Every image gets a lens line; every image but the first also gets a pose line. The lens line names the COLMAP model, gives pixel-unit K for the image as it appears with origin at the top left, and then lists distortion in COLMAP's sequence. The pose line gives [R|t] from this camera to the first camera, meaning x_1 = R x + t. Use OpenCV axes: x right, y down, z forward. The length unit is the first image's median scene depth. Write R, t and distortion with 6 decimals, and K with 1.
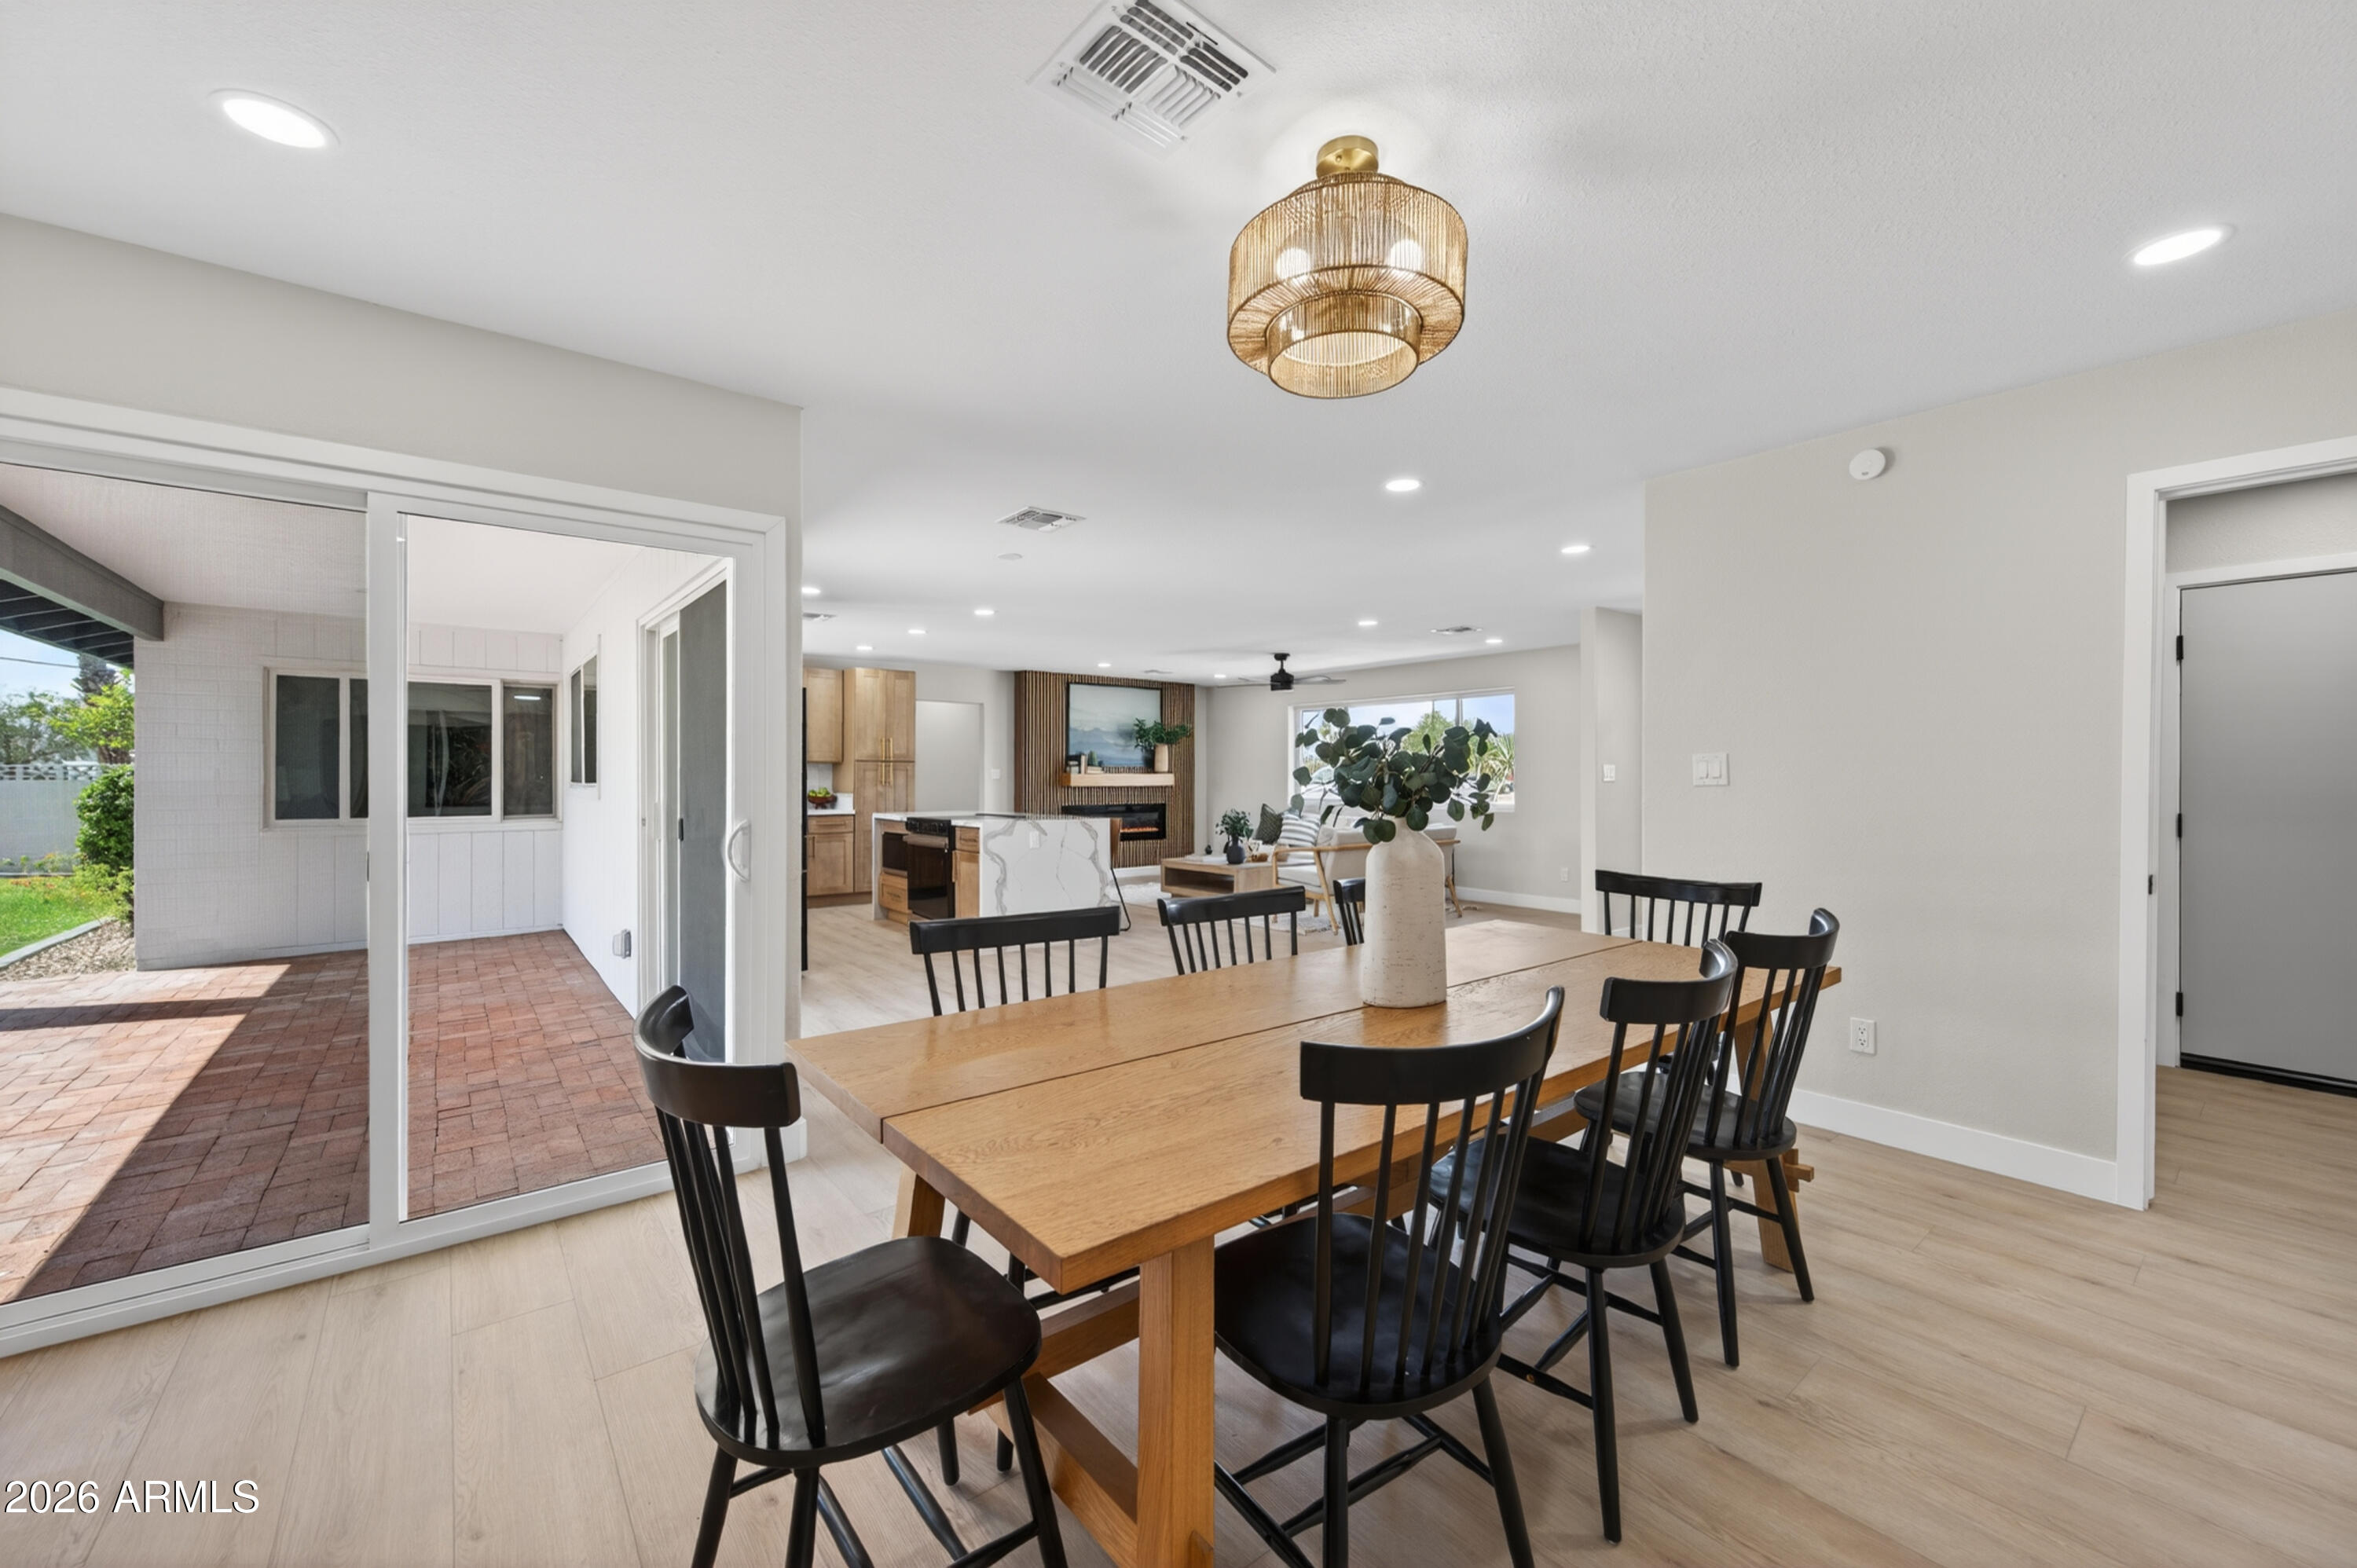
lens RADIAL K [[937.8, 0, 1177.2], [0, 937.8, 778.8], [0, 0, 1]] dist [0.020931, 0.000168]
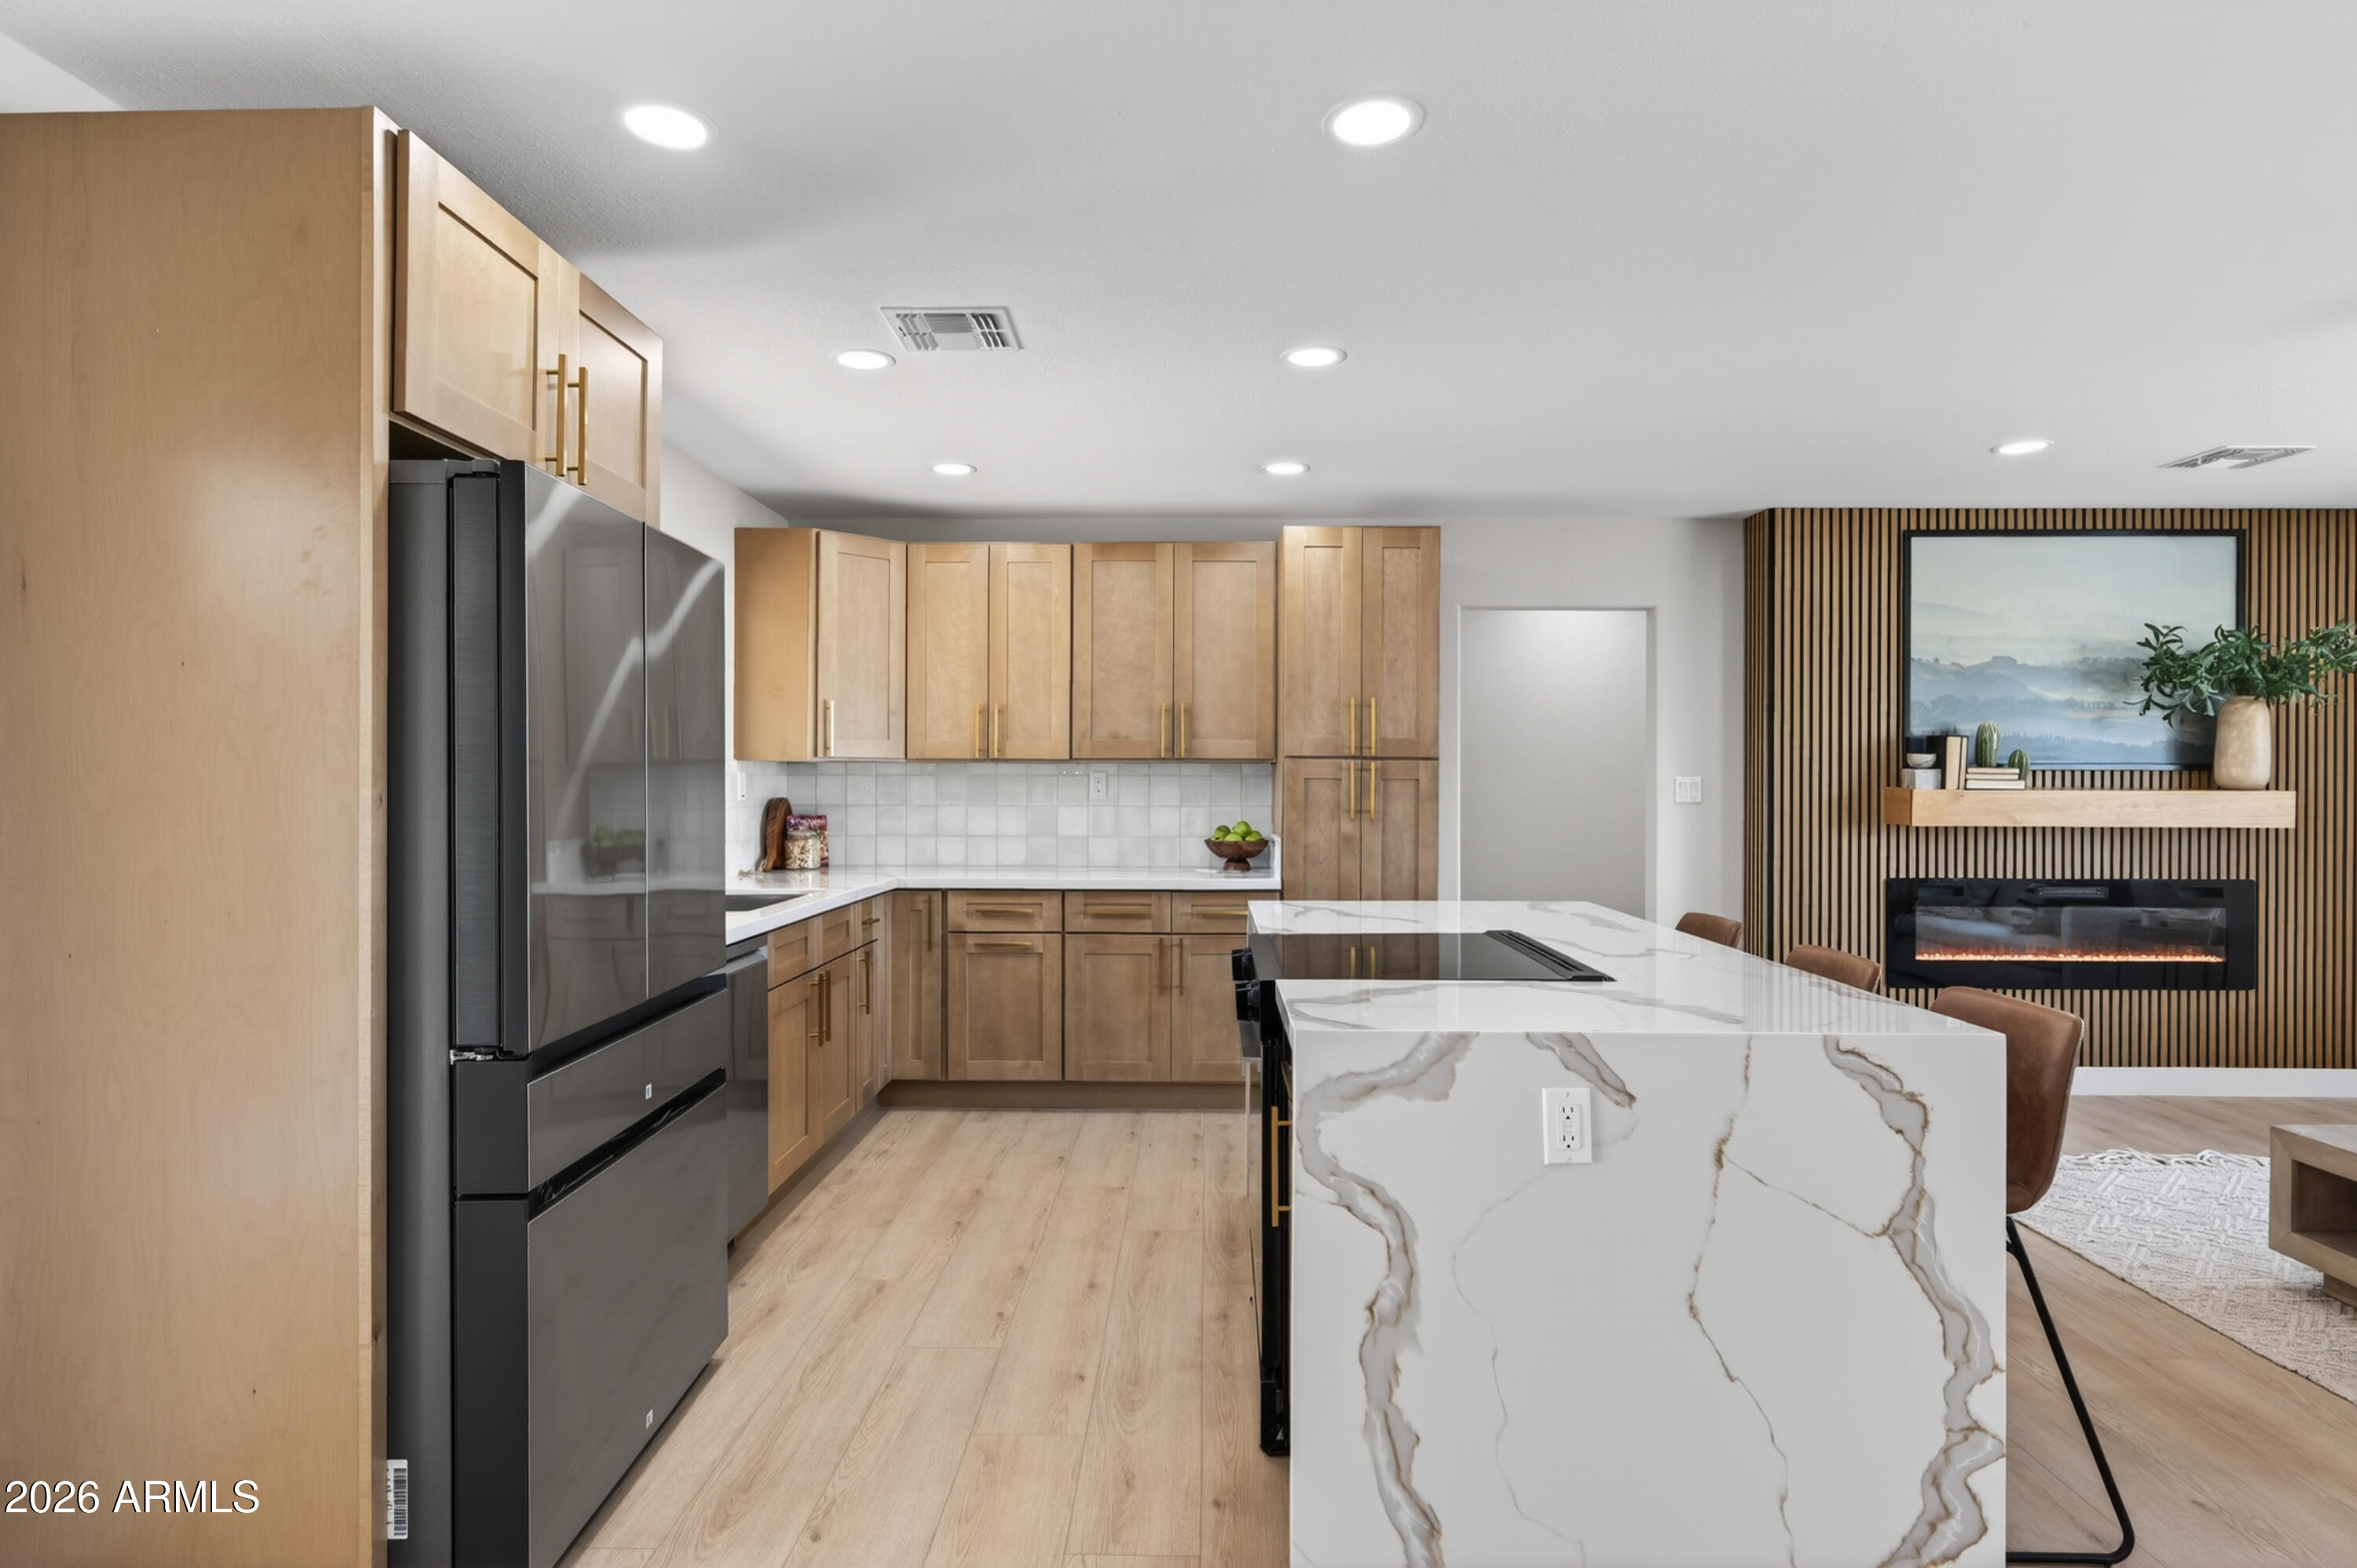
lens RADIAL K [[1244.8, 0, 1190.5], [0, 1244.8, 787.8], [0, 0, 1]] dist [-0.004442, -0.001636]
pose [[0.770715, 0.006952, -0.637142, -0.025741], [-0.006016, 0.999975, 0.003633, -0.006141], [0.637152, 0.001033, 0.770738, 0.470754]]
